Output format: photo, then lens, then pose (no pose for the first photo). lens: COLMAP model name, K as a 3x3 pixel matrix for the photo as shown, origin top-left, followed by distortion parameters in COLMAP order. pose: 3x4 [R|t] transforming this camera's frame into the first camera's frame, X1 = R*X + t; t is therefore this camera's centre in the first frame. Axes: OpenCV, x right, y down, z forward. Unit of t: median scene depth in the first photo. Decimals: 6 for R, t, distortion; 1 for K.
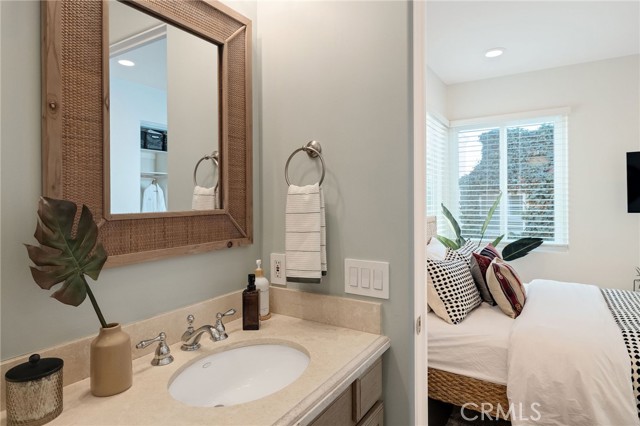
lens RADIAL K [[366.4, 0, 325.8], [0, 366.4, 199.0], [0, 0, 1]] dist [0.019779, 0.002073]
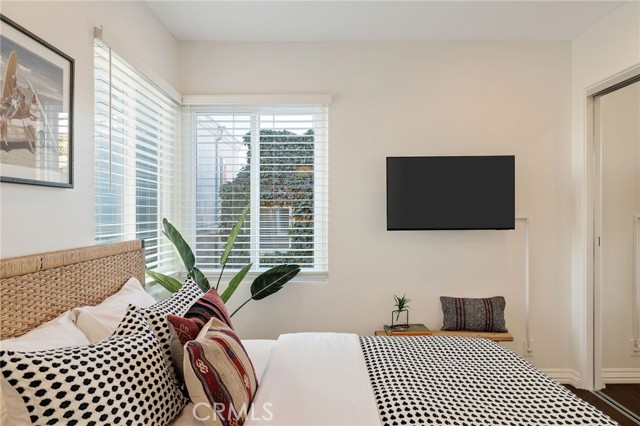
lens RADIAL K [[399.7, 0, 318.9], [0, 399.7, 215.4], [0, 0, 1]] dist [-0.005419, 0.002498]
pose [[0.857719, 0.004177, 0.514102, 0.191870], [-0.007685, 0.999959, 0.004696, 0.000571], [-0.514061, -0.007978, 0.857716, 0.267831]]
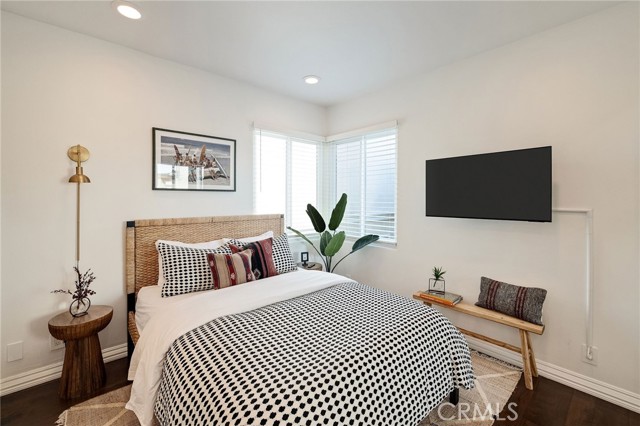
lens RADIAL K [[267.0, 0, 324.2], [0, 267.0, 198.8], [0, 0, 1]] dist [-0.004091, 0.000149]
pose [[0.961551, 0.012790, -0.274328, 0.621347], [-0.010097, 0.999886, 0.011227, -0.016092], [0.274441, -0.008026, 0.961571, 0.144889]]
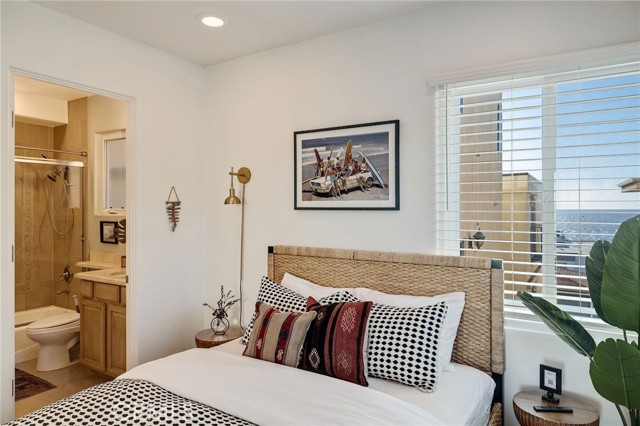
lens RADIAL K [[399.7, 0, 319.1], [0, 399.7, 211.0], [0, 0, 1]] dist [-0.005419, 0.002498]
pose [[0.016239, 0.012614, -0.999789, 0.810539], [0.000231, 0.999920, 0.012619, -0.032130], [0.999868, -0.000436, 0.016235, 0.651537]]
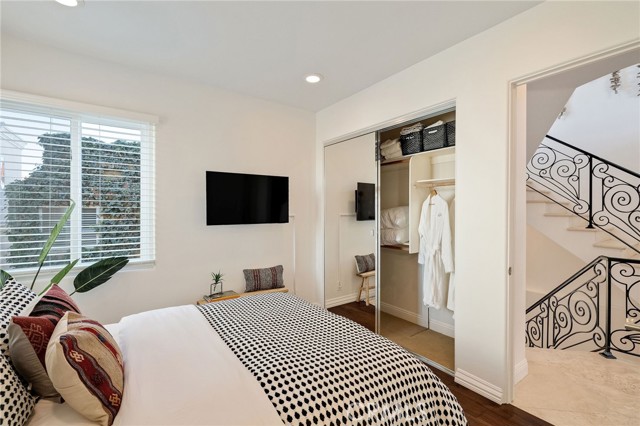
lens RADIAL K [[284.0, 0, 315.2], [0, 284.0, 214.5], [0, 0, 1]] dist [-0.001107, 0.000637]
pose [[0.397081, 0.001046, 0.917783, 0.135983], [-0.006750, 0.999976, 0.001781, 0.000915], [-0.917759, -0.006902, 0.397078, 0.306031]]
